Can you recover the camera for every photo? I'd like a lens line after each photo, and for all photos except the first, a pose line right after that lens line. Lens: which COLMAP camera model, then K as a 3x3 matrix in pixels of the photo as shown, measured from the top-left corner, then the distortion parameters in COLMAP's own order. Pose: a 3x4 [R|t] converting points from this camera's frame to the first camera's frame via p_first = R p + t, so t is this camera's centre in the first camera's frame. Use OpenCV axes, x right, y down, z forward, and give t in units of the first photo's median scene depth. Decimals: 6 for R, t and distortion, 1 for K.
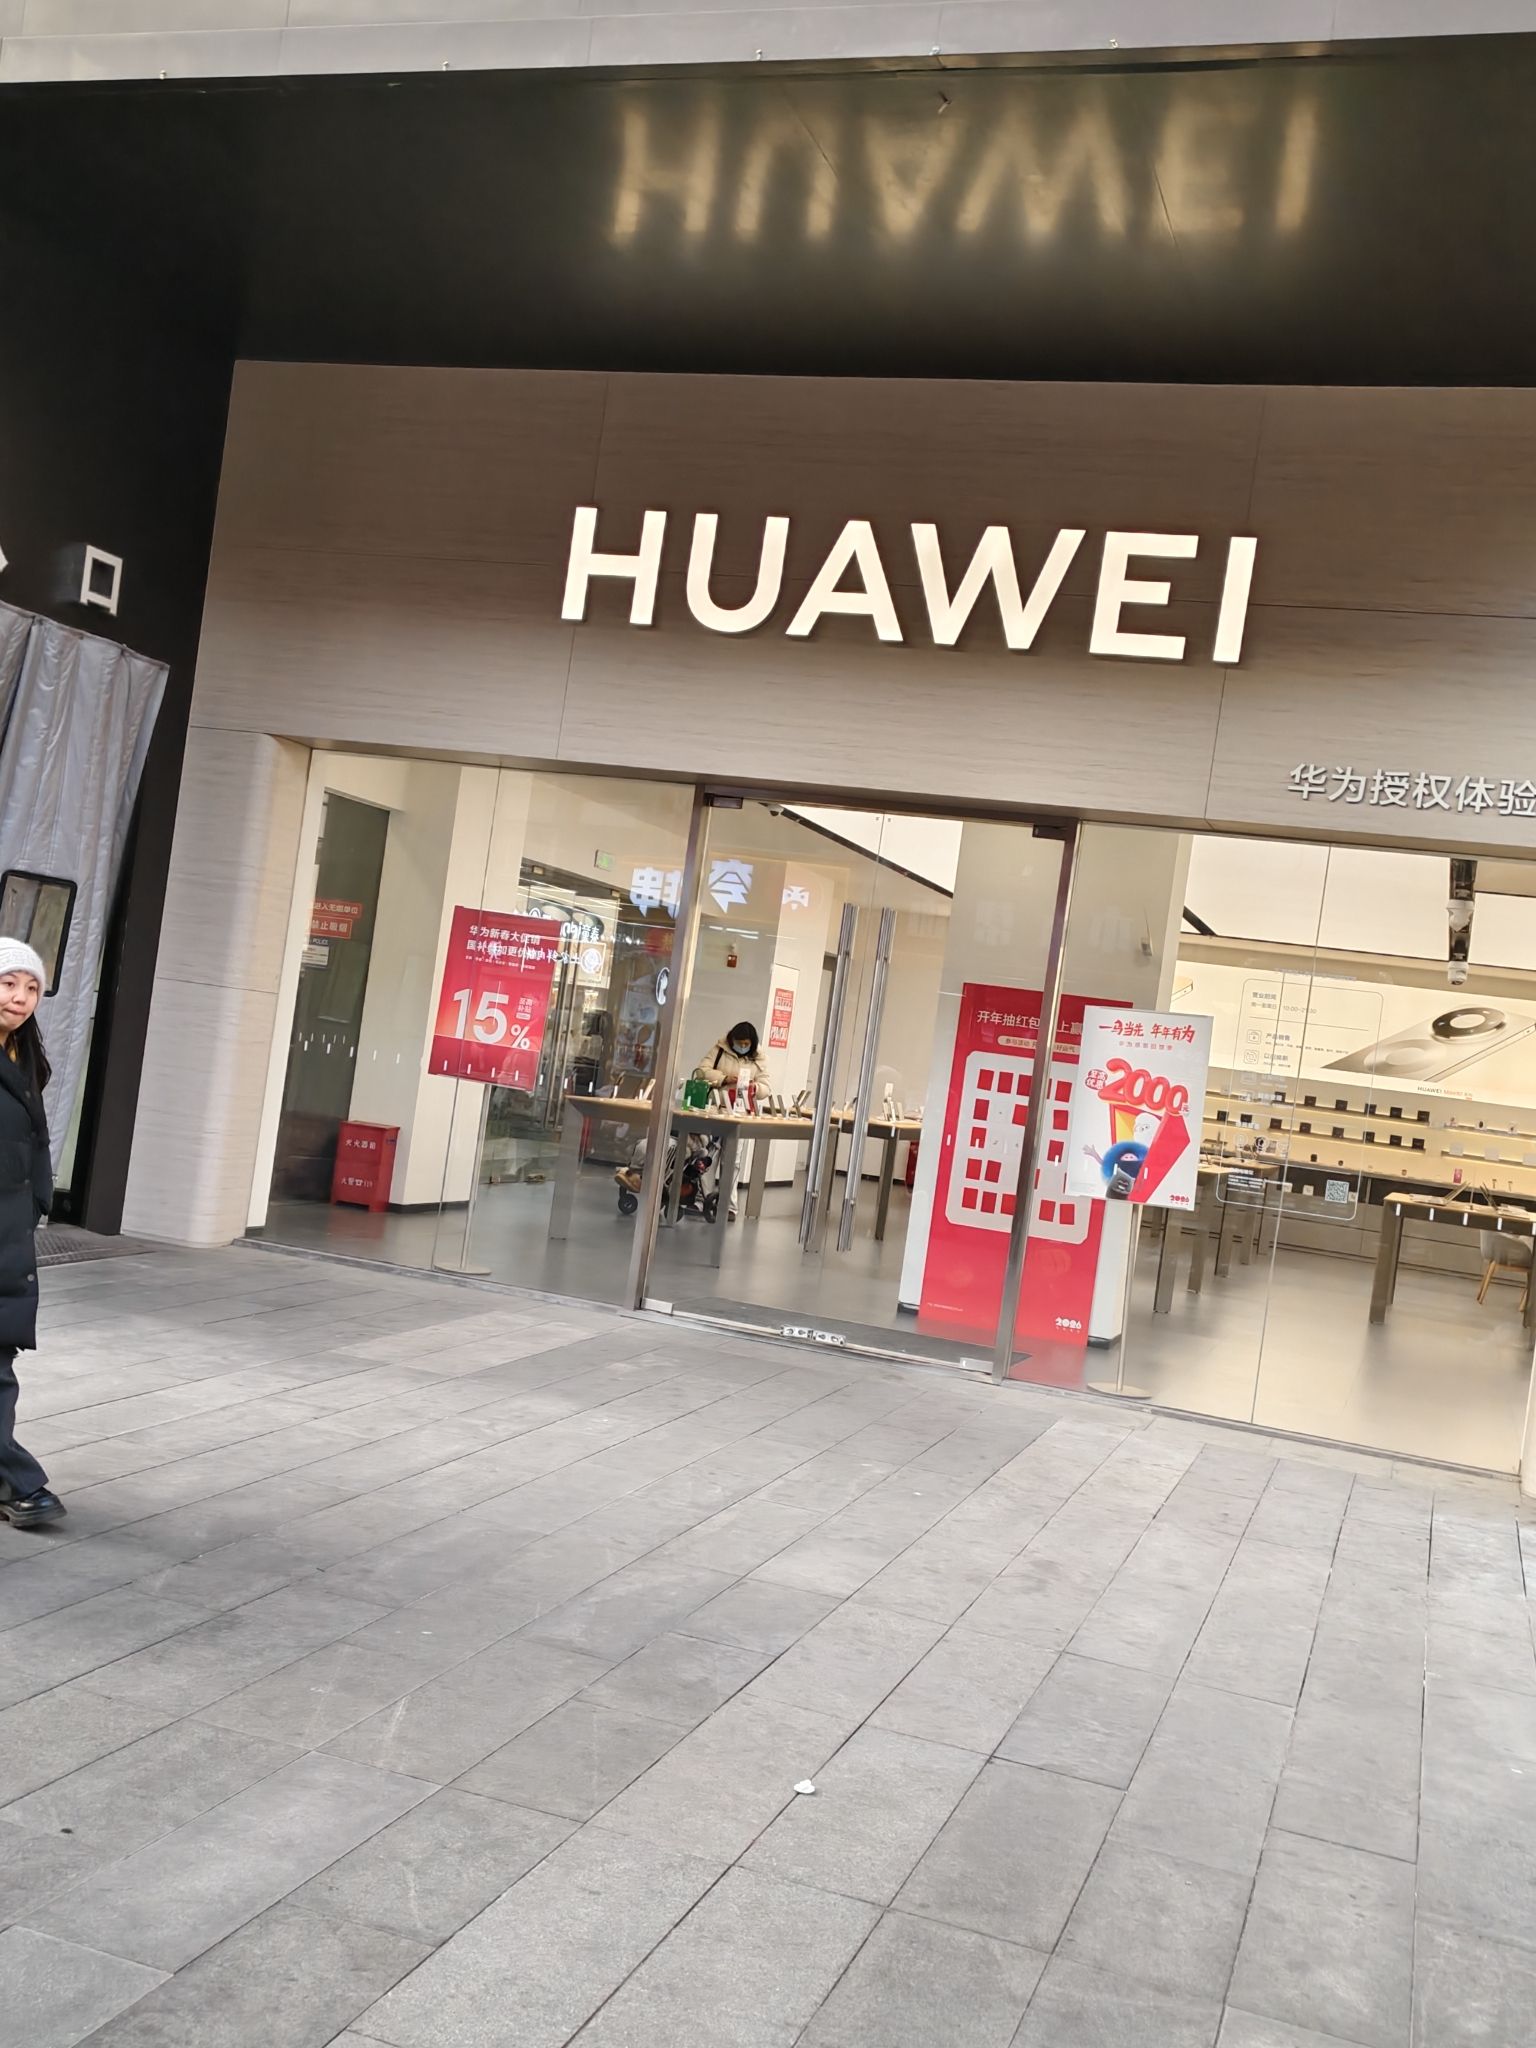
lens RADIAL K [[2146.6, 0, 683.3], [0, 2146.6, 1017.8], [0, 0, 1]] dist [0.080271, -0.049796]
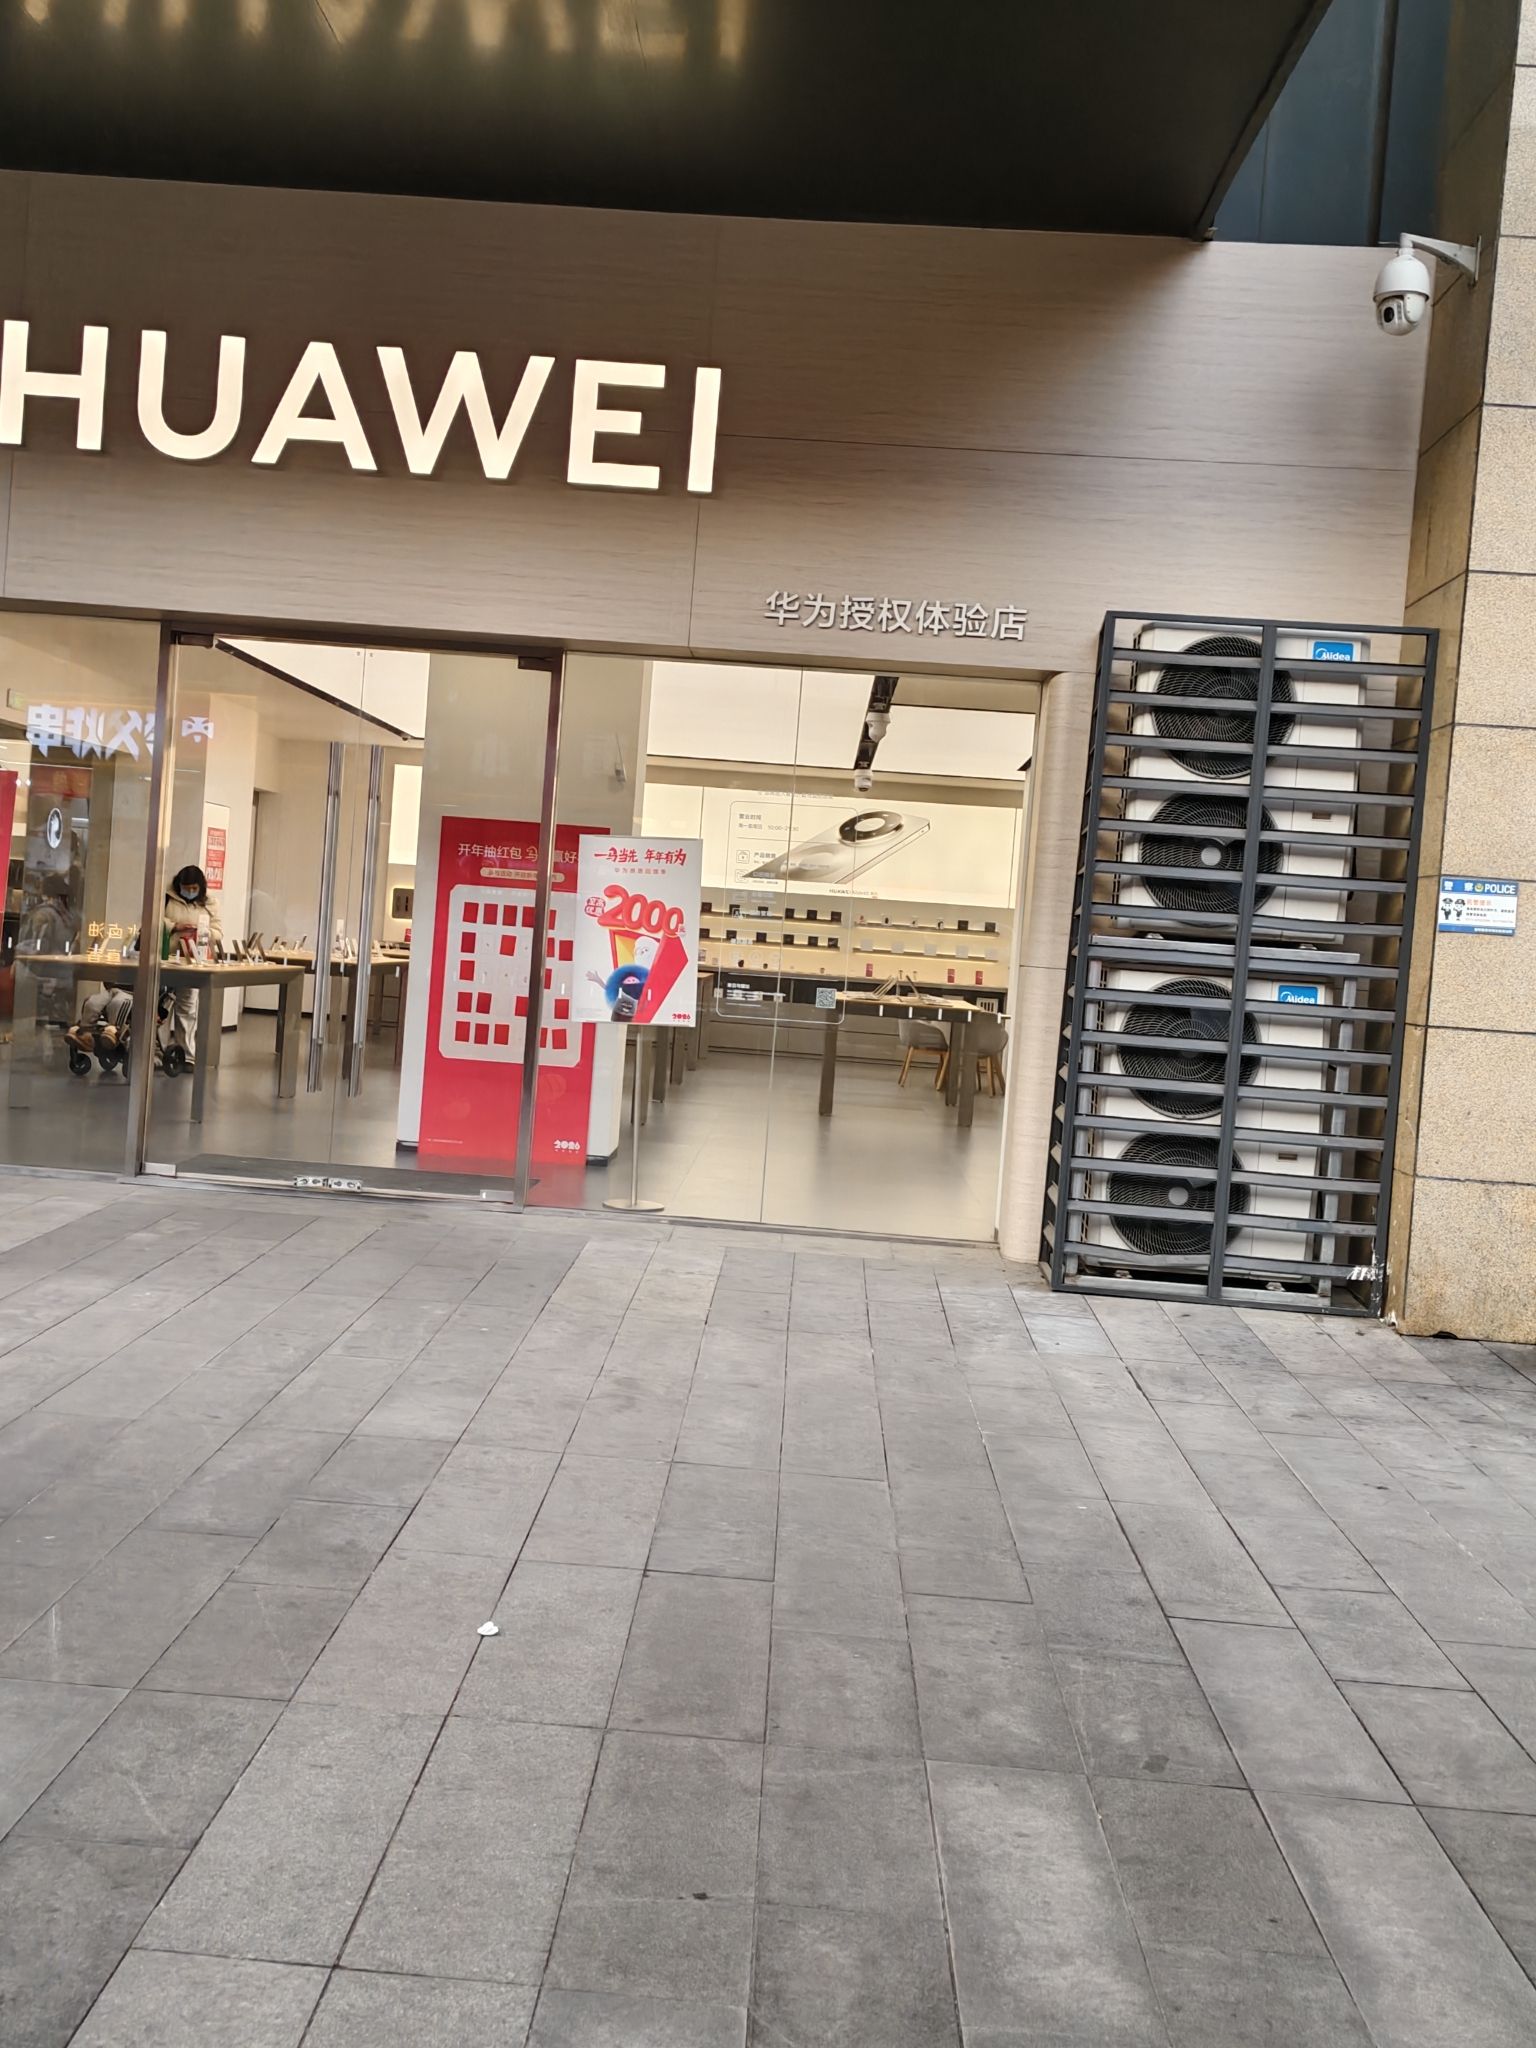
lens RADIAL K [[2159.5, 0, 717.4], [0, 2159.5, 982.6], [0, 0, 1]] dist [0.059231, -0.036940]
pose [[0.954708, -0.072878, 0.288482, -0.053734], [0.053900, 0.995860, 0.073200, -0.007720], [-0.292623, -0.054336, 0.954683, 0.005416]]
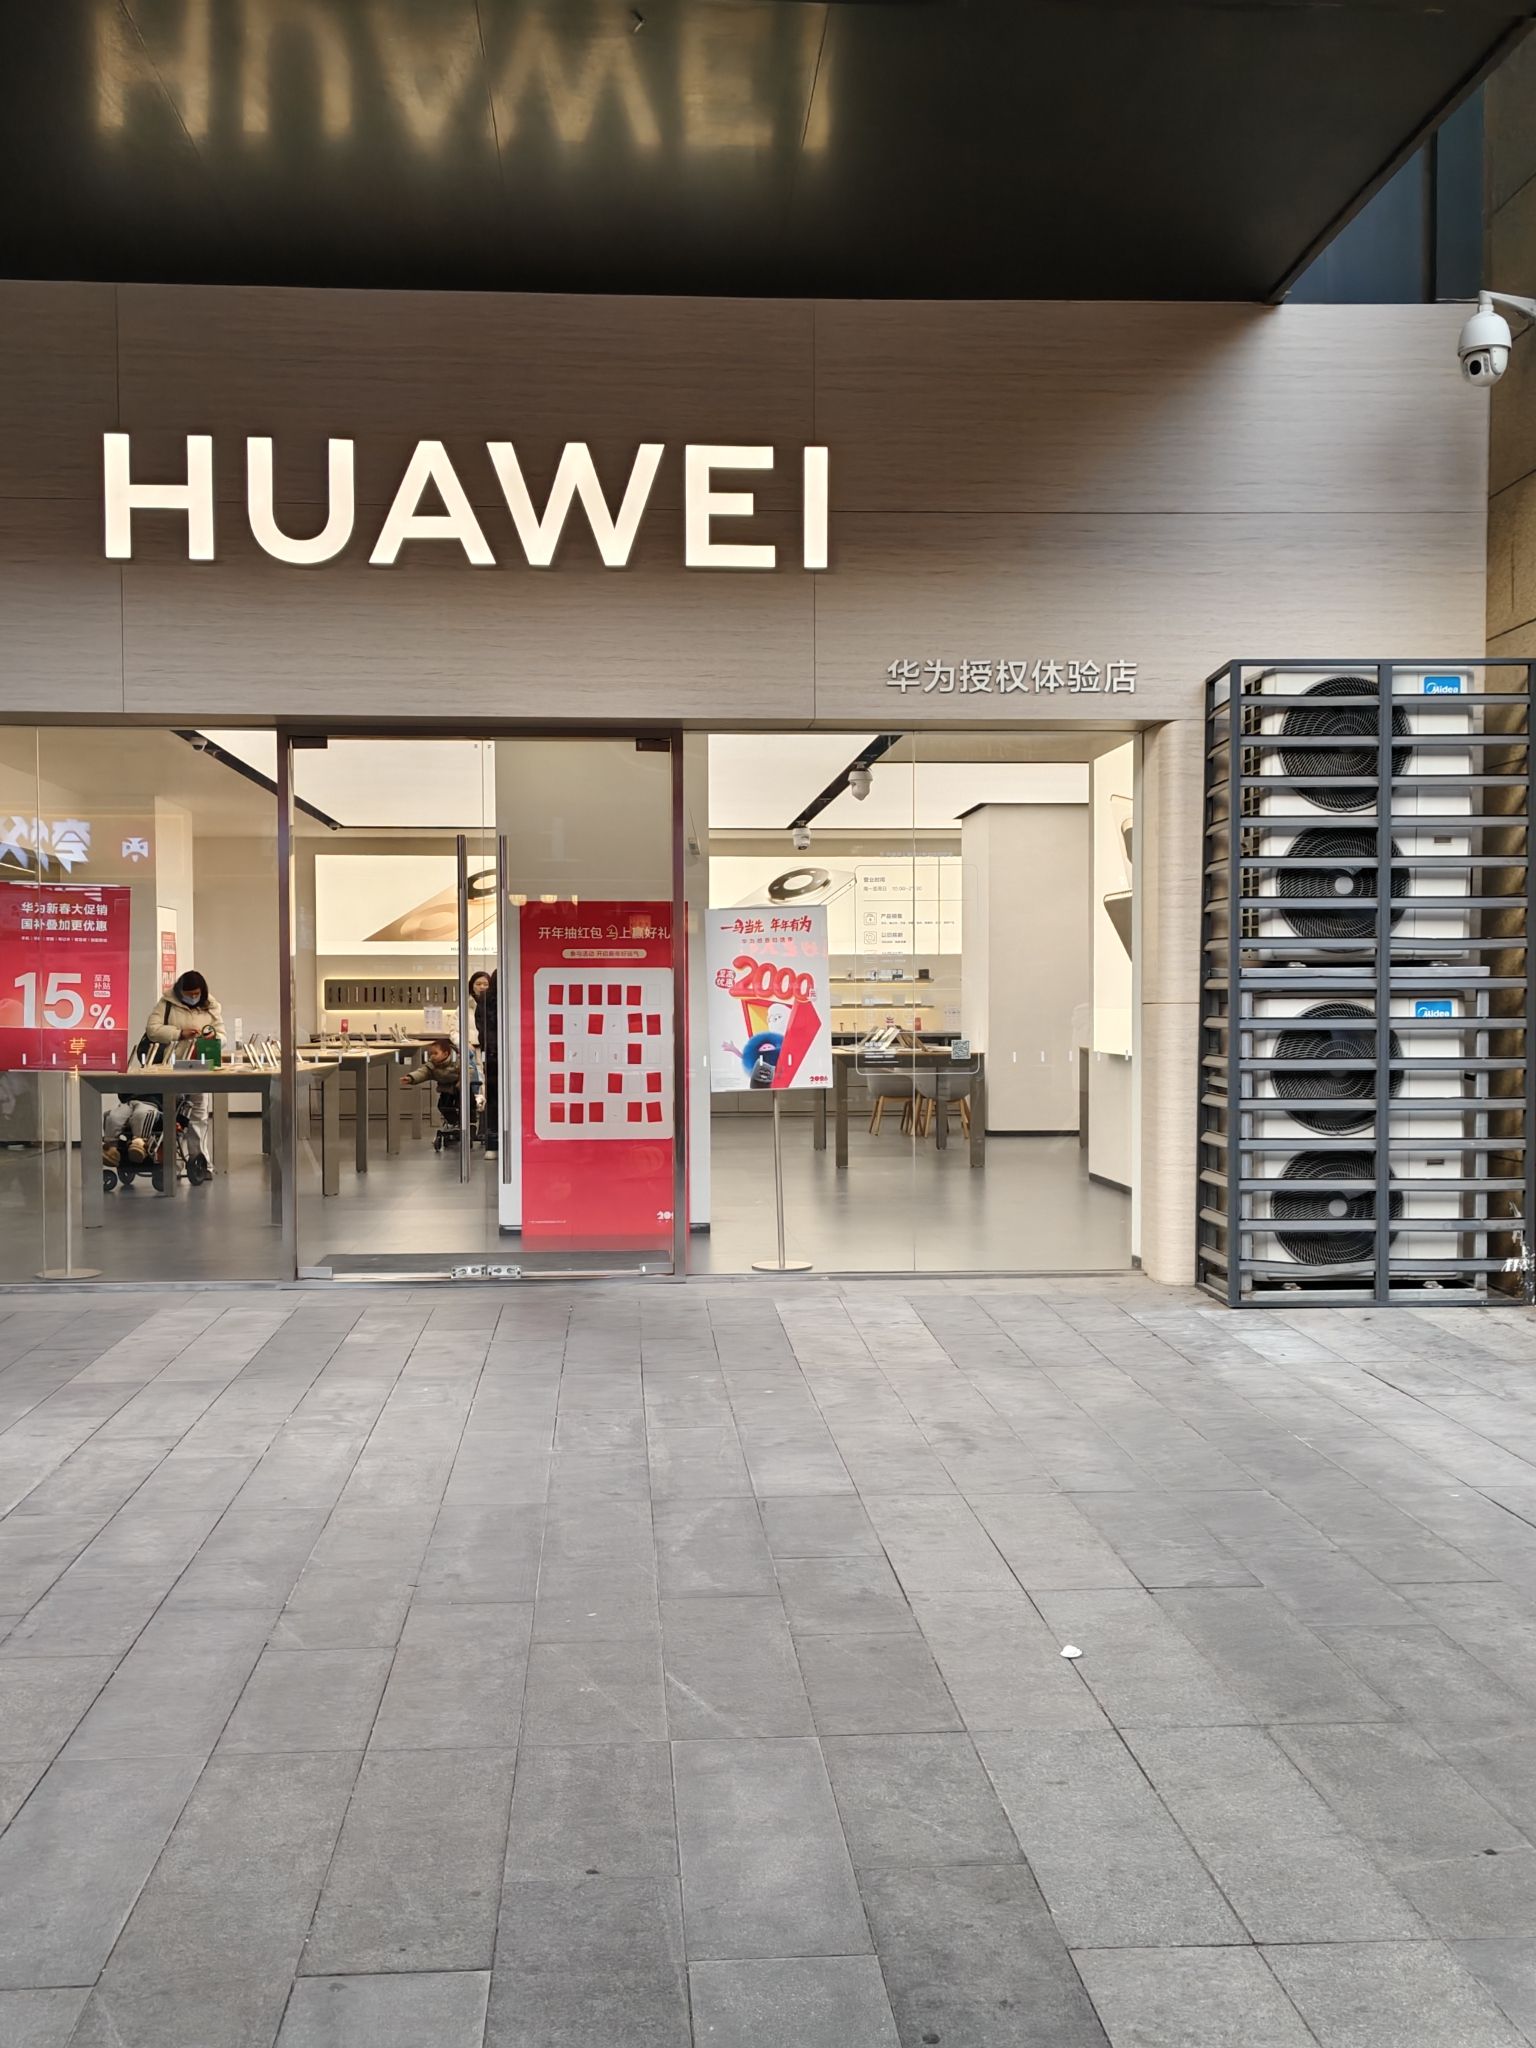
lens RADIAL K [[2159.2, 0, 764.5], [0, 2159.2, 1054.5], [0, 0, 1]] dist [0.056734, -0.039640]
pose [[0.907335, -0.148835, 0.393182, -0.220986], [0.123984, 0.988372, 0.088025, -0.026119], [-0.401711, -0.031120, 0.915238, 0.036902]]
